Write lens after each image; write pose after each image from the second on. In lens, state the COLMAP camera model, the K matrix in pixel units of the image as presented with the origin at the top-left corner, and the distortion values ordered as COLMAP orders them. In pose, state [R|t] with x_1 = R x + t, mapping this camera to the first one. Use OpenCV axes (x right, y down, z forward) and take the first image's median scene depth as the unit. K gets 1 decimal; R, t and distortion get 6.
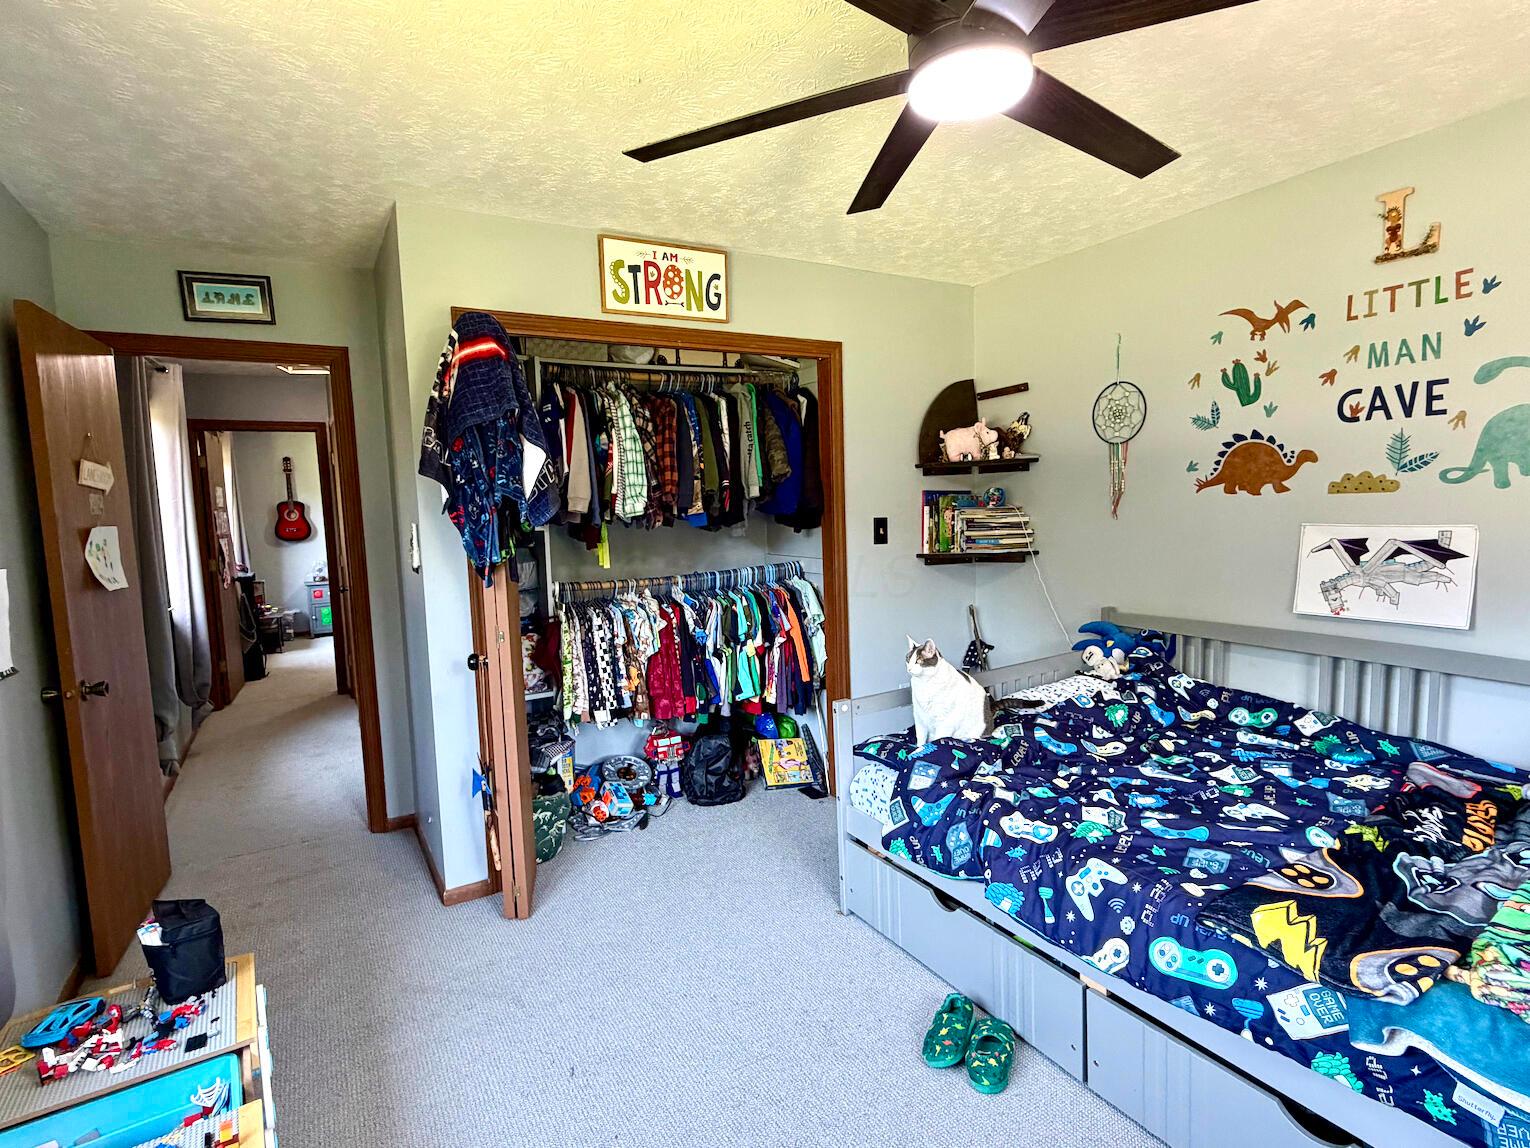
lens RADIAL K [[819.2, 0, 761.9], [0, 819.2, 575.9], [0, 0, 1]] dist [0.001707, -0.000383]
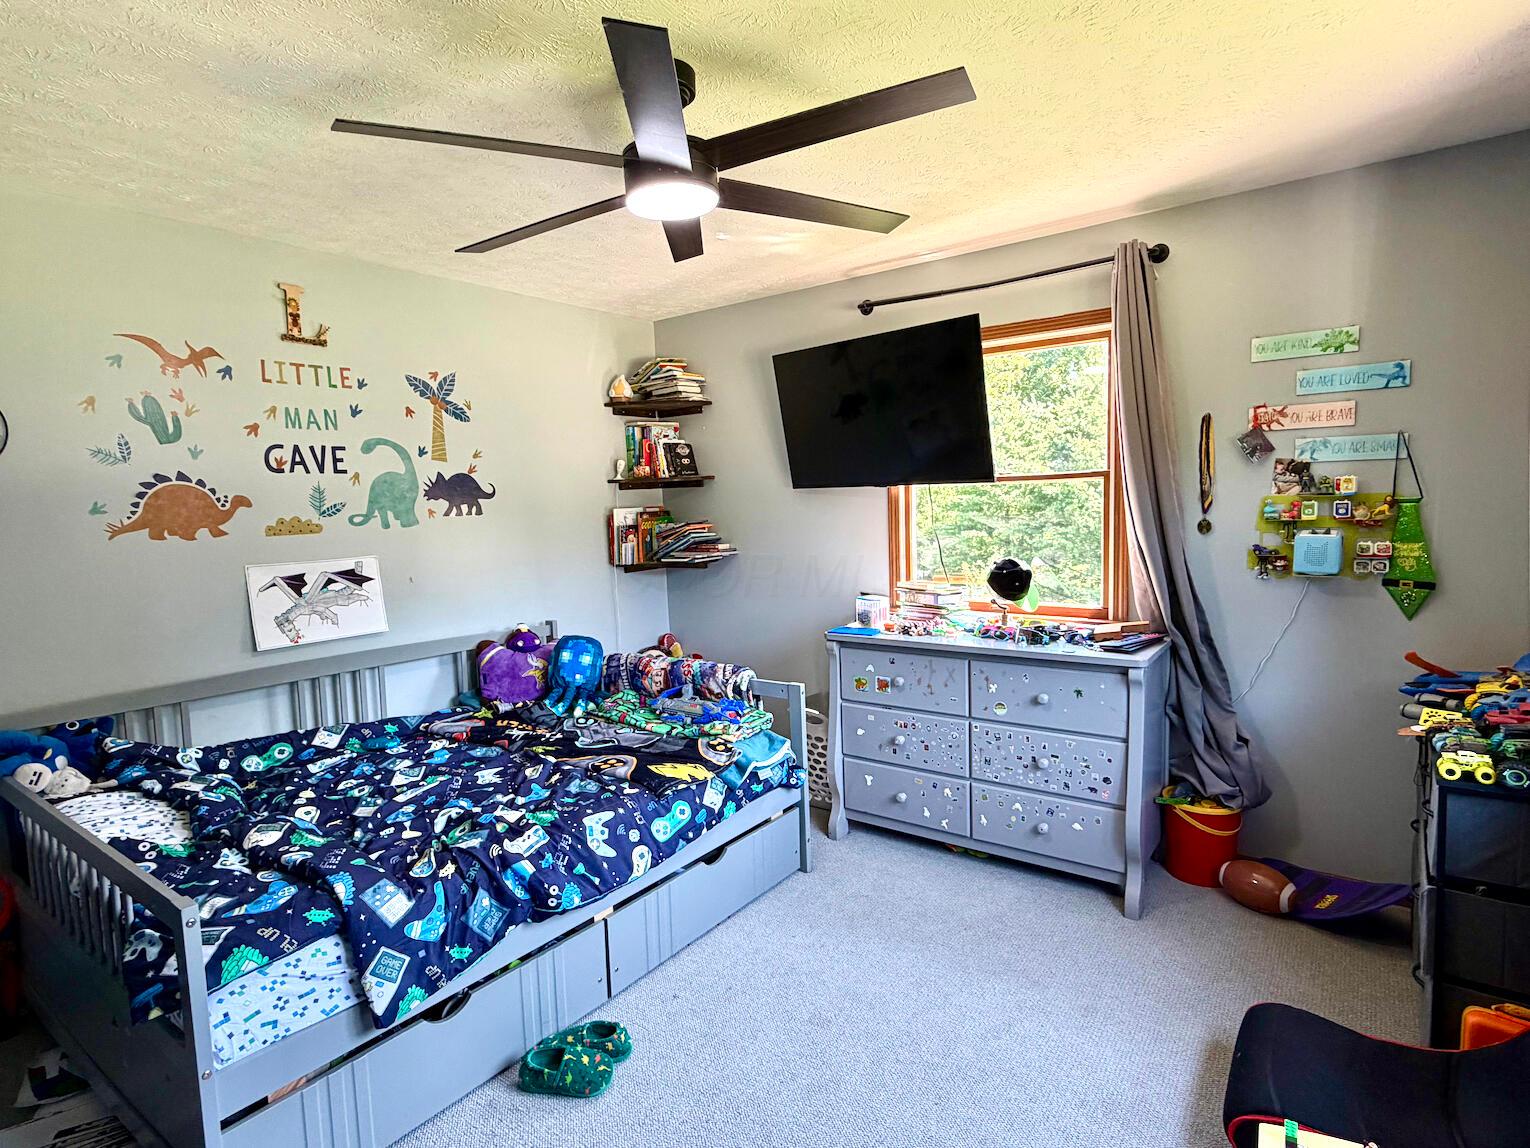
lens RADIAL K [[819.2, 0, 761.2], [0, 819.2, 577.0], [0, 0, 1]] dist [0.001707, -0.000383]
pose [[-0.409695, -0.039133, 0.911383, -0.610832], [0.131328, 0.986142, 0.101379, -0.076034], [-0.902720, 0.161225, -0.398878, 0.907255]]
